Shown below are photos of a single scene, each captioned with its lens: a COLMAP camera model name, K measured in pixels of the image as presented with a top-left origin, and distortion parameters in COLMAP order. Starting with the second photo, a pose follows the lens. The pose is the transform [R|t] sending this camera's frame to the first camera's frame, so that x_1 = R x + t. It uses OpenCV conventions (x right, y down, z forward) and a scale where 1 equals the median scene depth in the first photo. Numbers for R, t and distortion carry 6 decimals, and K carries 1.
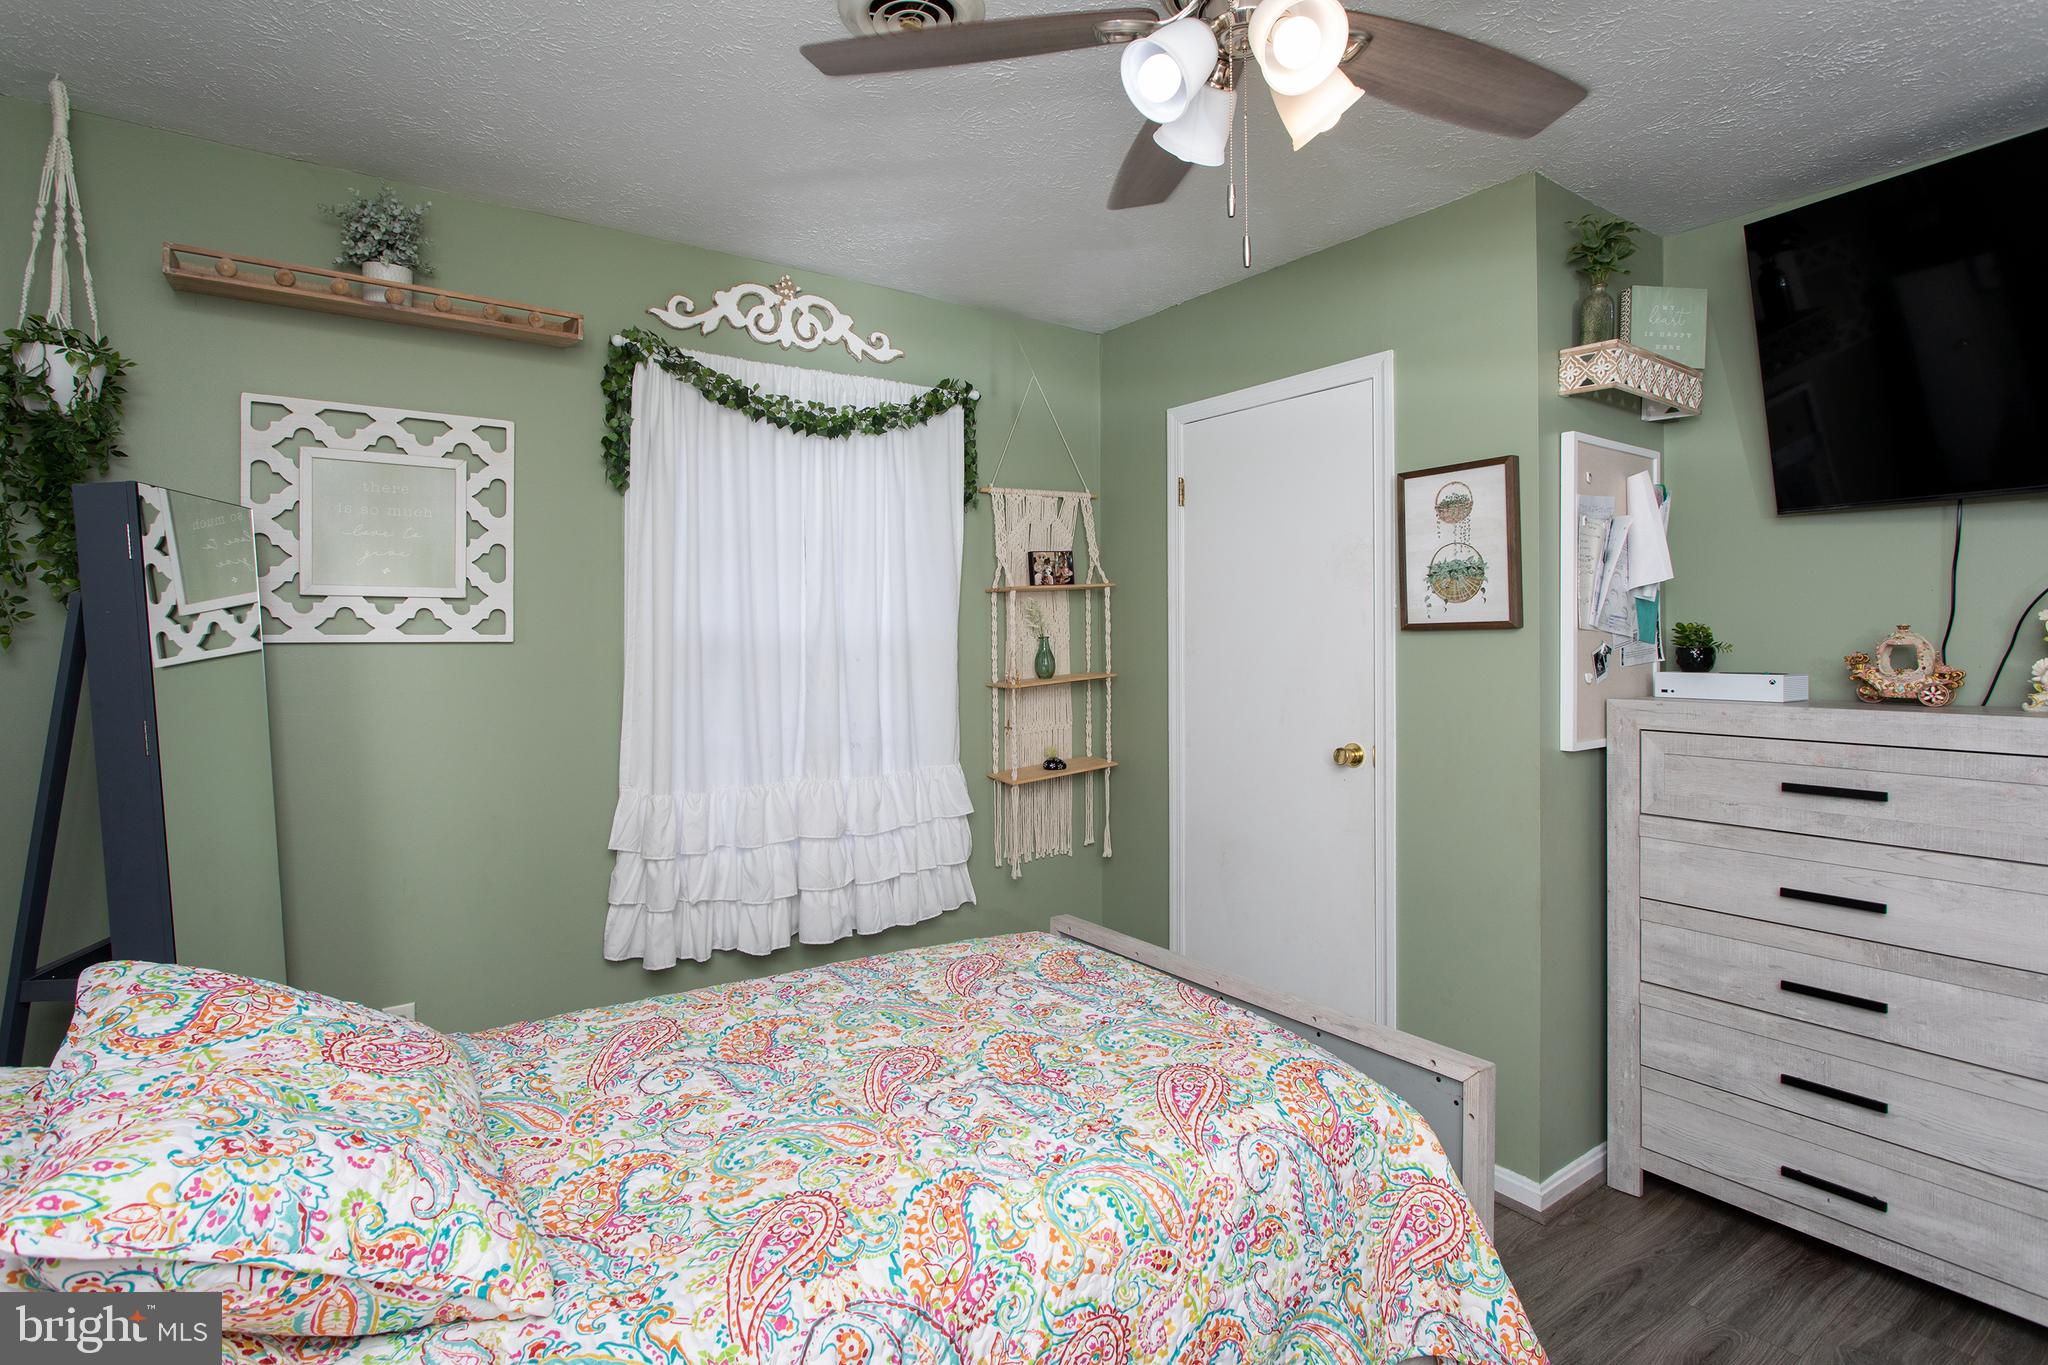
lens RADIAL K [[1027.8, 0, 994.7], [0, 1027.8, 622.2], [0, 0, 1]] dist [-0.010159, 0.002773]
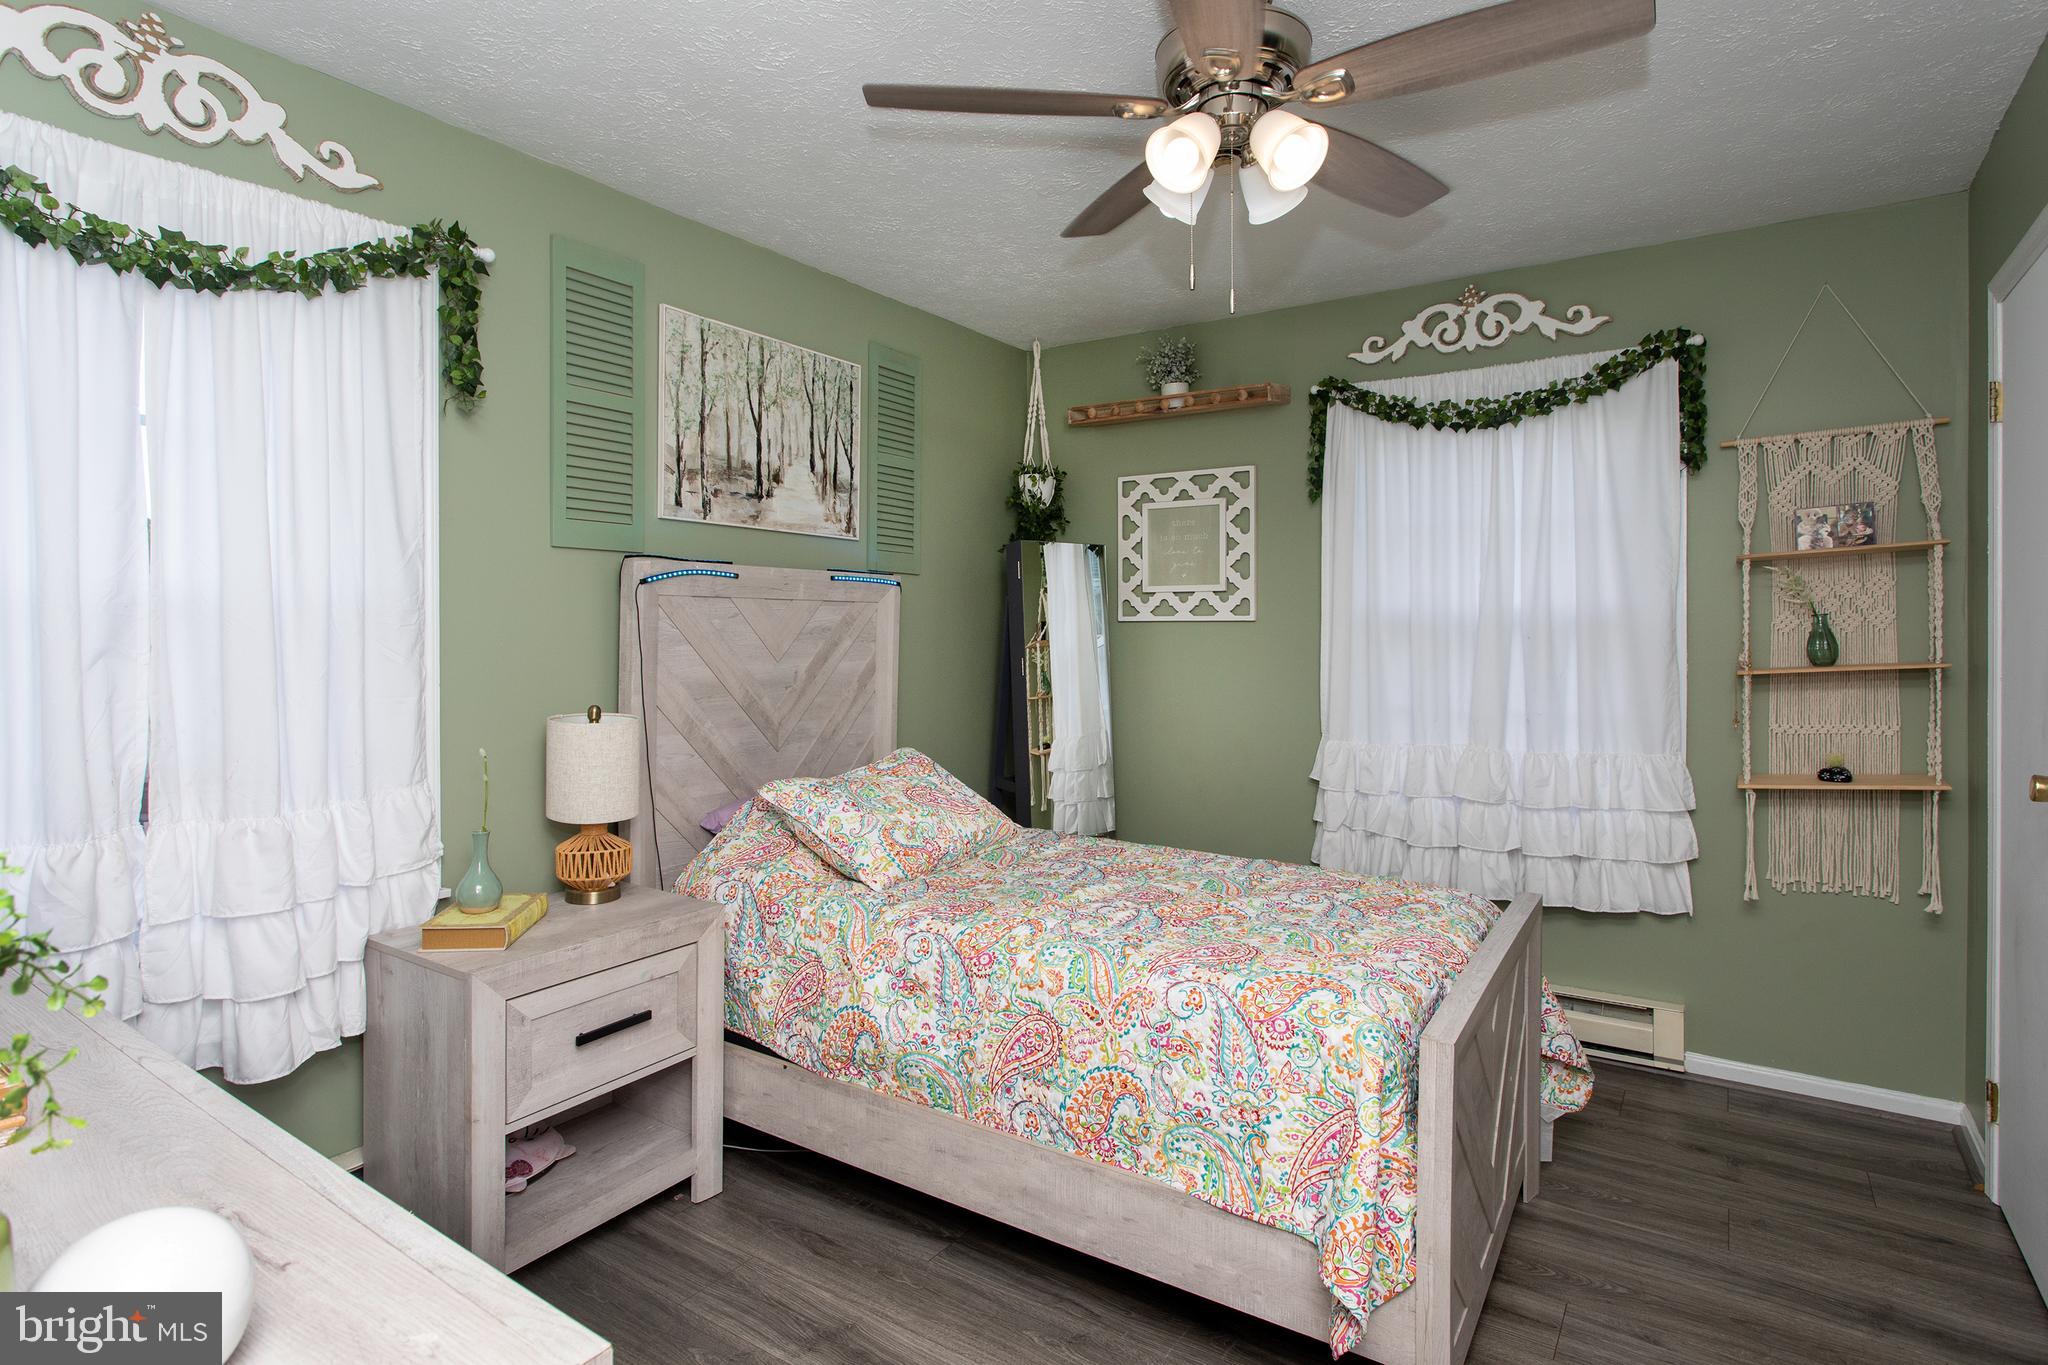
lens RADIAL K [[1027.8, 0, 1007.8], [0, 1027.8, 640.5], [0, 0, 1]] dist [-0.010159, 0.002773]
pose [[0.362886, 0.011735, -0.931760, 0.678723], [0.011224, 0.999793, 0.016964, 0.017281], [0.931766, -0.016614, 0.362680, 0.147625]]
